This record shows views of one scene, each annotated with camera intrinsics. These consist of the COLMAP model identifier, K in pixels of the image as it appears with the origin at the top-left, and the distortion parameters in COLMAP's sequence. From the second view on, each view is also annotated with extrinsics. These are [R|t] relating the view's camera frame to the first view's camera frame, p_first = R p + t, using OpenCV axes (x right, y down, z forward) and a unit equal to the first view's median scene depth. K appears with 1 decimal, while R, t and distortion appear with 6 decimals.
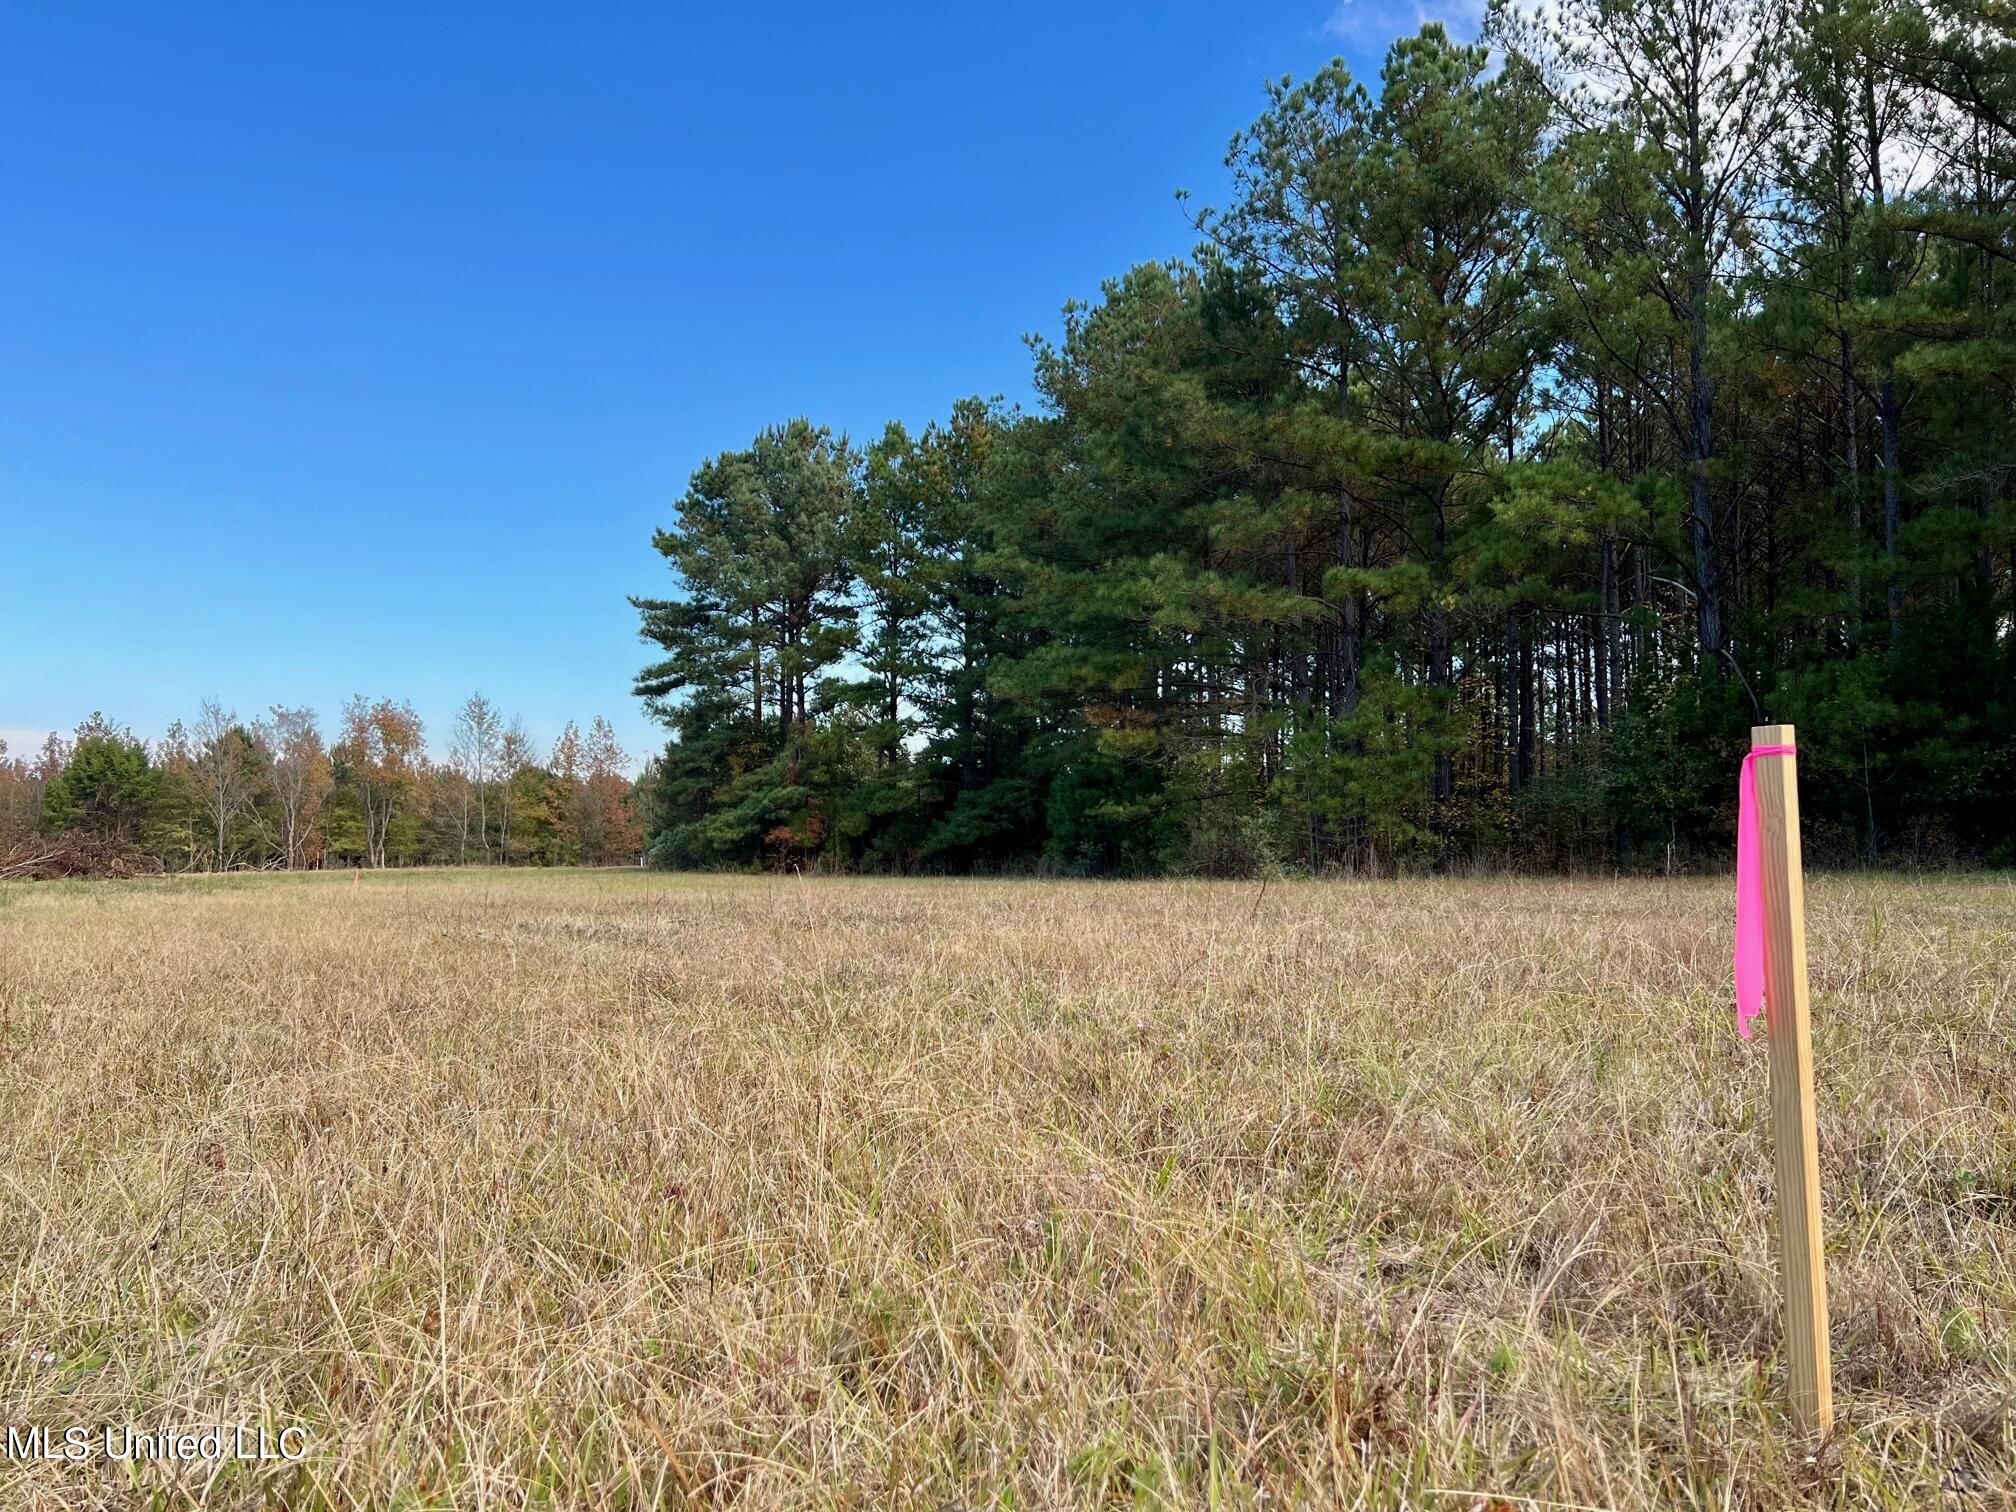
lens RADIAL K [[1525.2, 0, 1008.0], [0, 1525.2, 756.0], [0, 0, 1]] dist [0.013949, -0.001108]
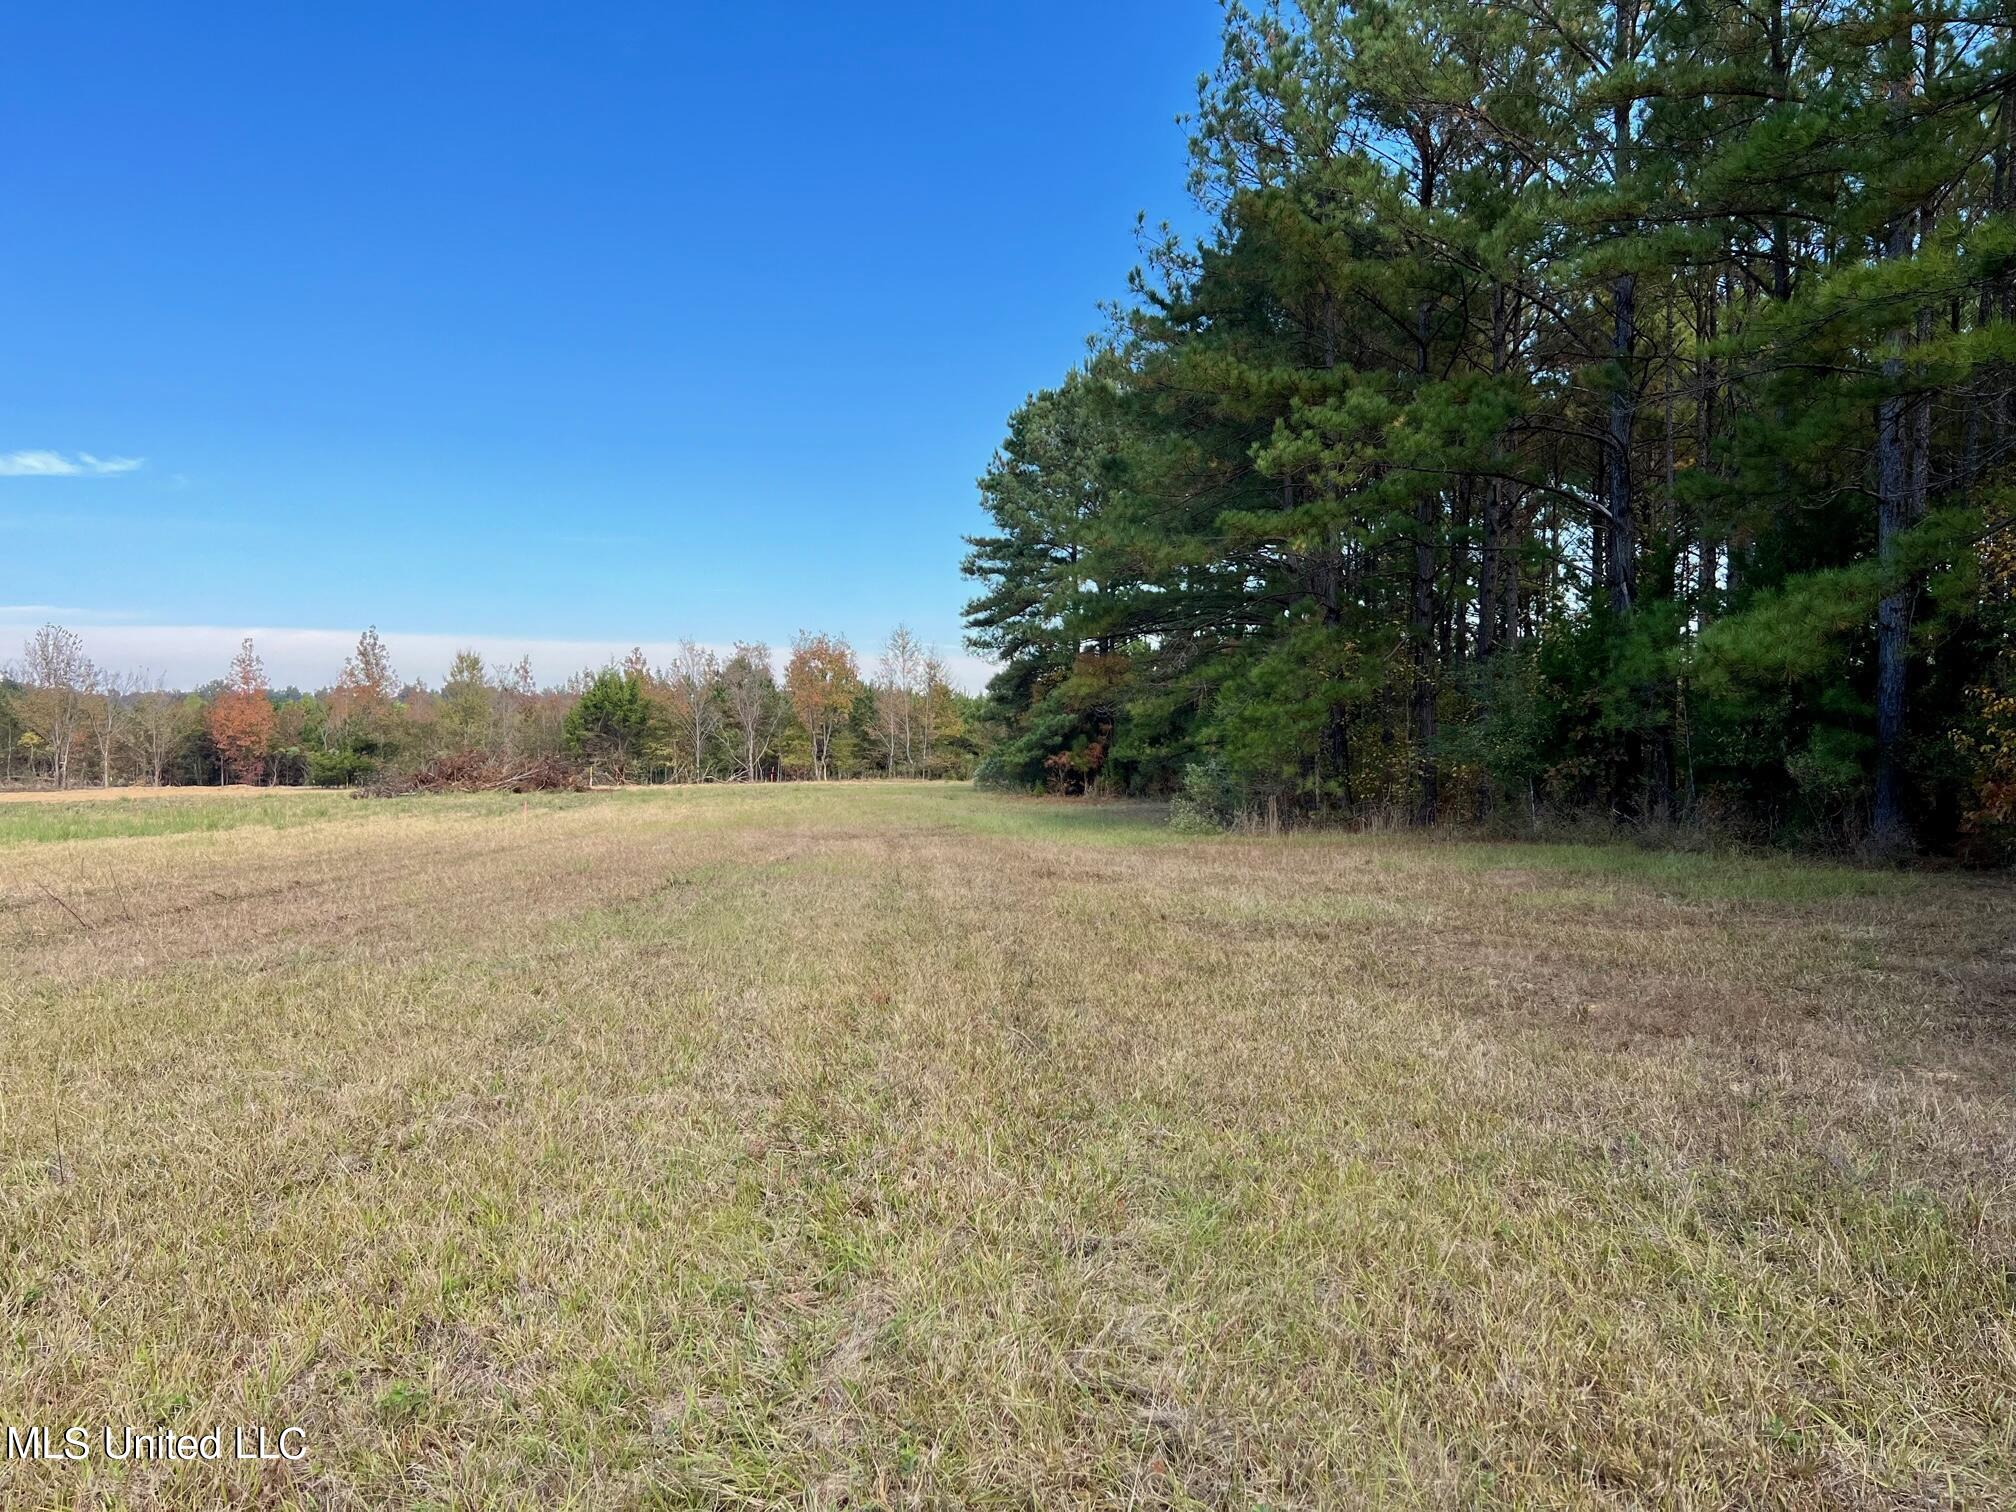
lens RADIAL K [[1525.2, 0, 1008.0], [0, 1525.2, 756.0], [0, 0, 1]] dist [0.013949, -0.001108]
pose [[0.903375, 0.003554, -0.428837, 0.247858], [0.026444, 0.997601, 0.063974, -0.017750], [0.428036, -0.069132, 0.901114, 0.030977]]
